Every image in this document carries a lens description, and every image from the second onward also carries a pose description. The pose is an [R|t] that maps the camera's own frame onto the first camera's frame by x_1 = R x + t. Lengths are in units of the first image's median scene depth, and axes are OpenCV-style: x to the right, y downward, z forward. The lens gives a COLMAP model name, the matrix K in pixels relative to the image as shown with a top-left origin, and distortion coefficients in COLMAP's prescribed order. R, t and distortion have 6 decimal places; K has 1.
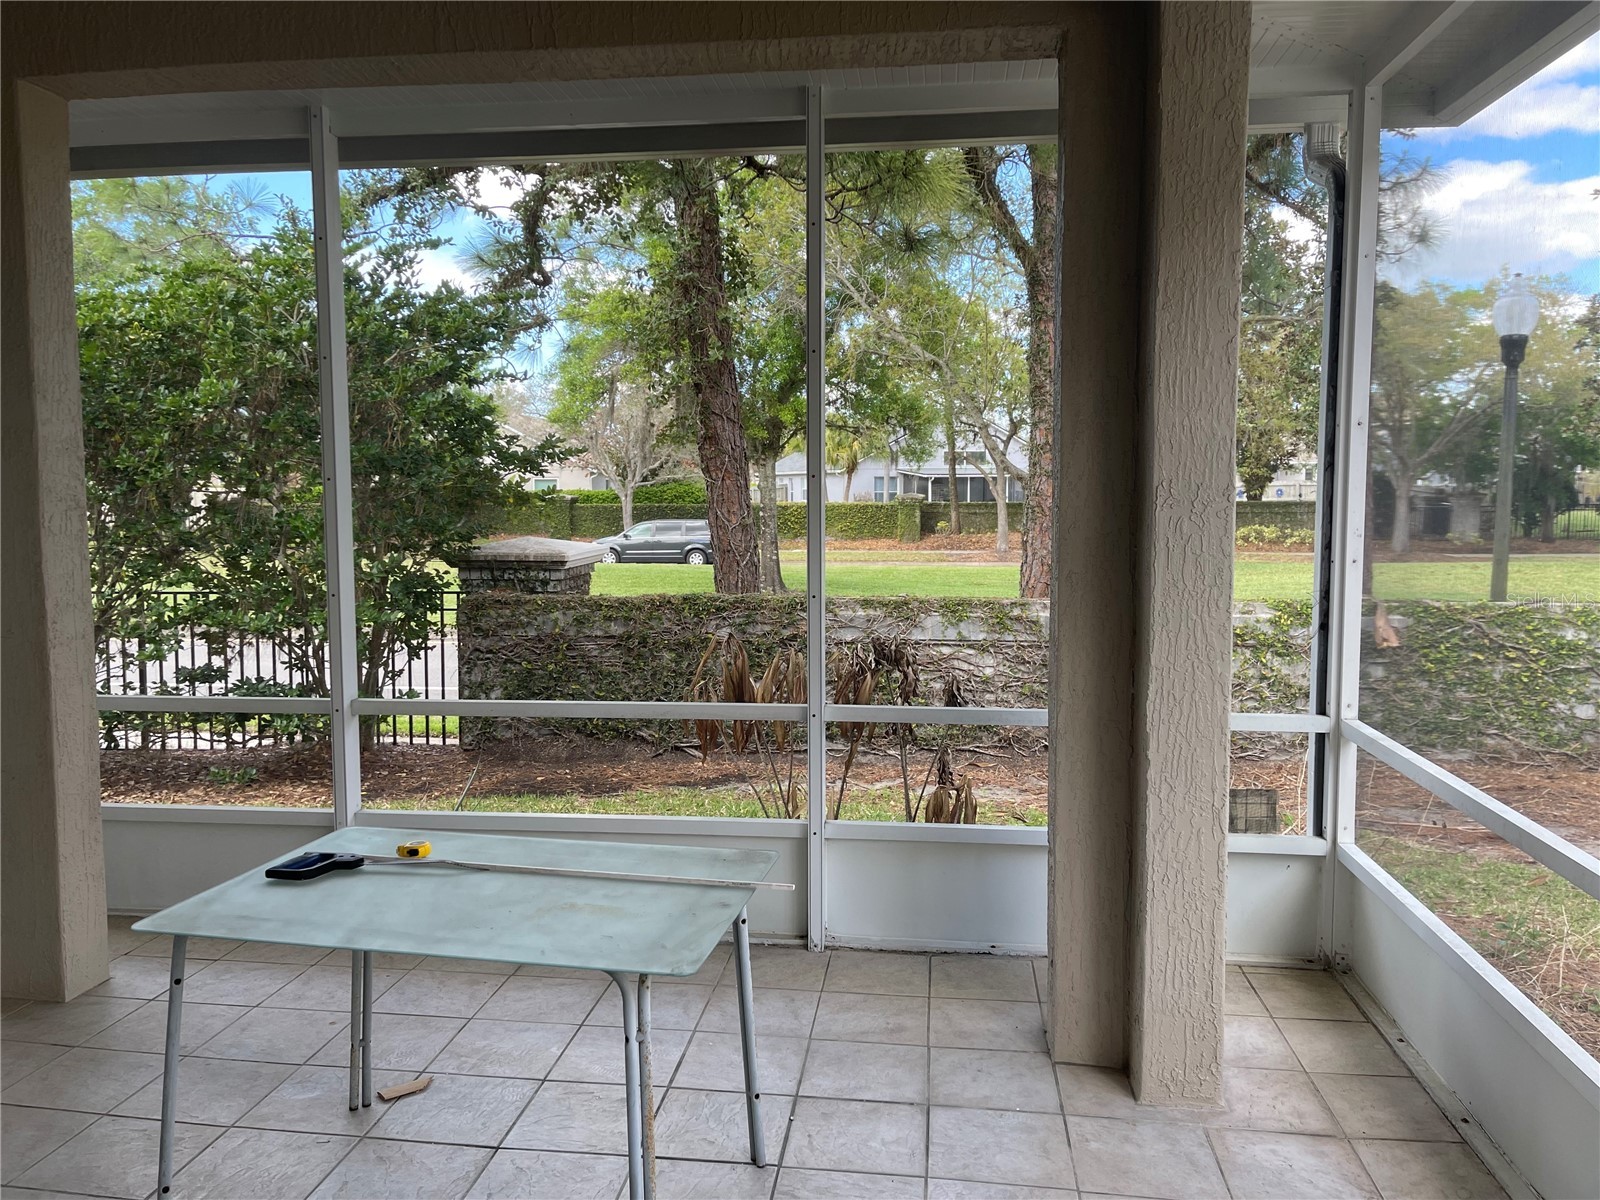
lens RADIAL K [[1204.7, 0, 796.8], [0, 1204.7, 601.8], [0, 0, 1]] dist [0.036521, -0.030105]
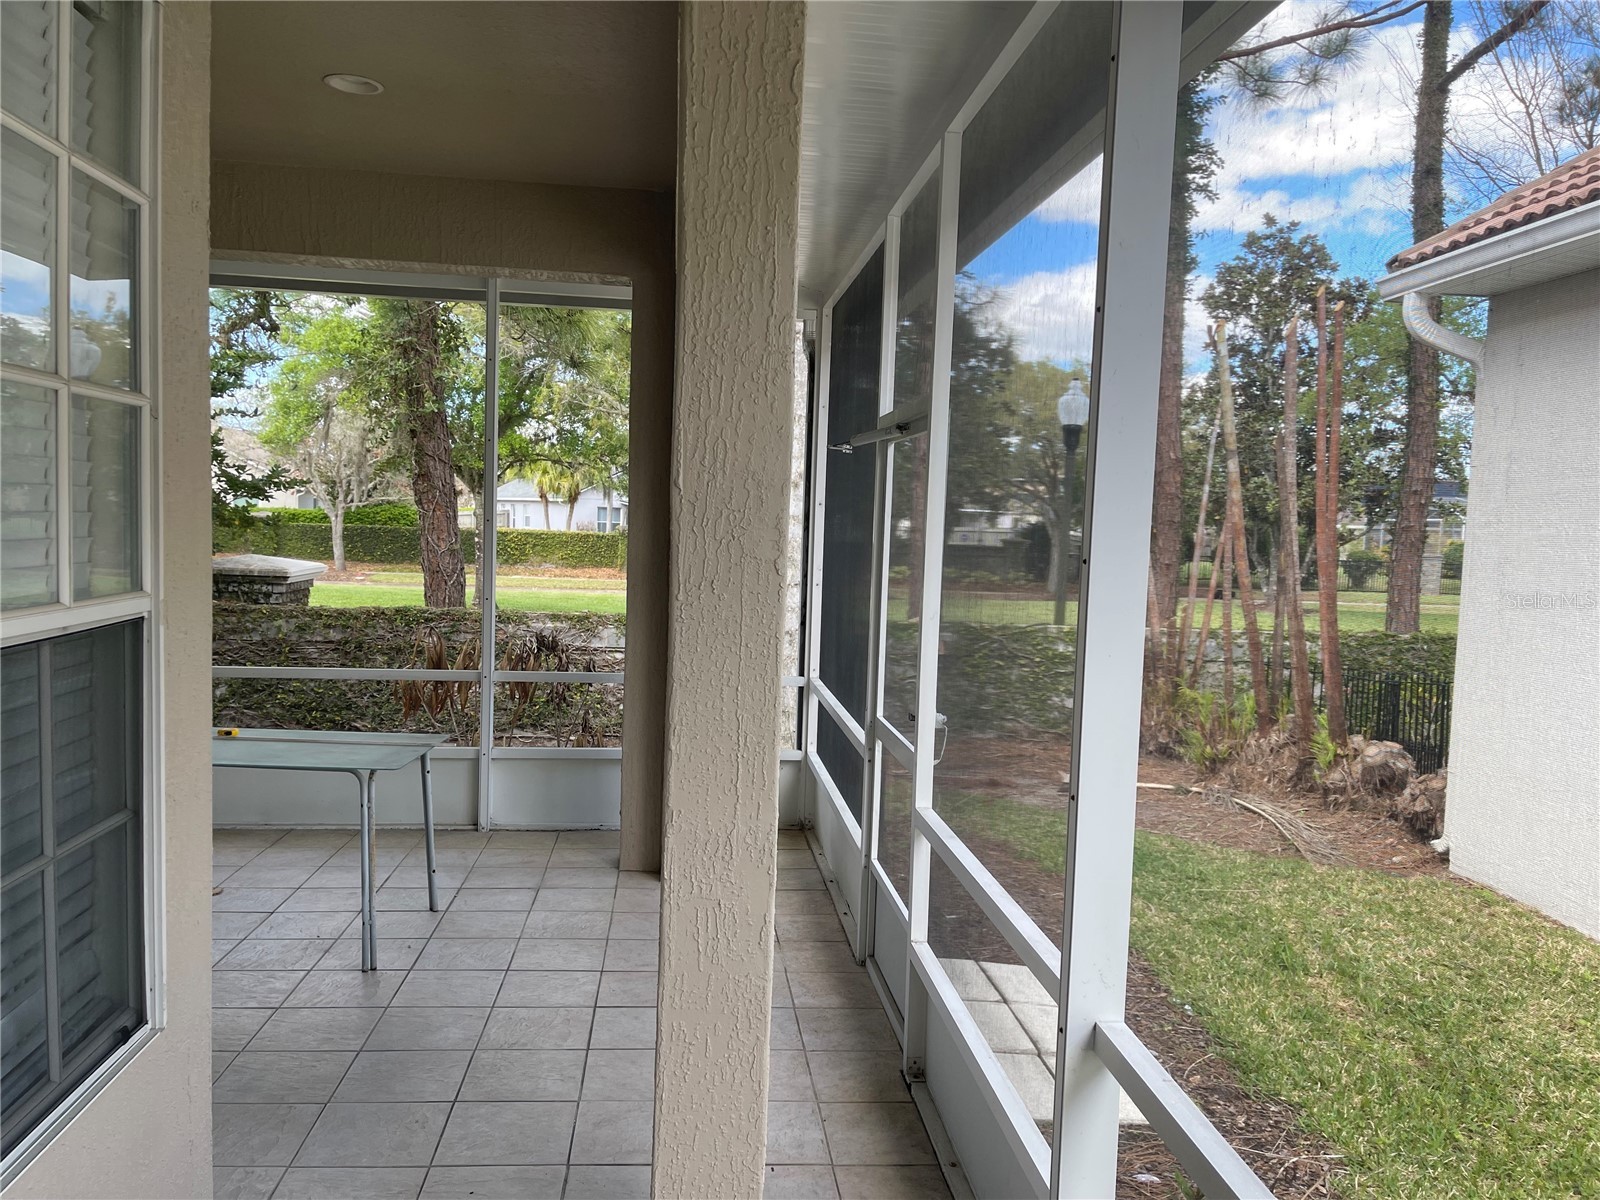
lens RADIAL K [[1204.7, 0, 808.0], [0, 1204.7, 605.0], [0, 0, 1]] dist [0.036521, -0.030105]
pose [[0.972326, 0.022111, 0.232579, 0.022859], [-0.016673, 0.999540, -0.025321, 0.015333], [-0.233032, 0.020742, 0.972248, -0.250362]]
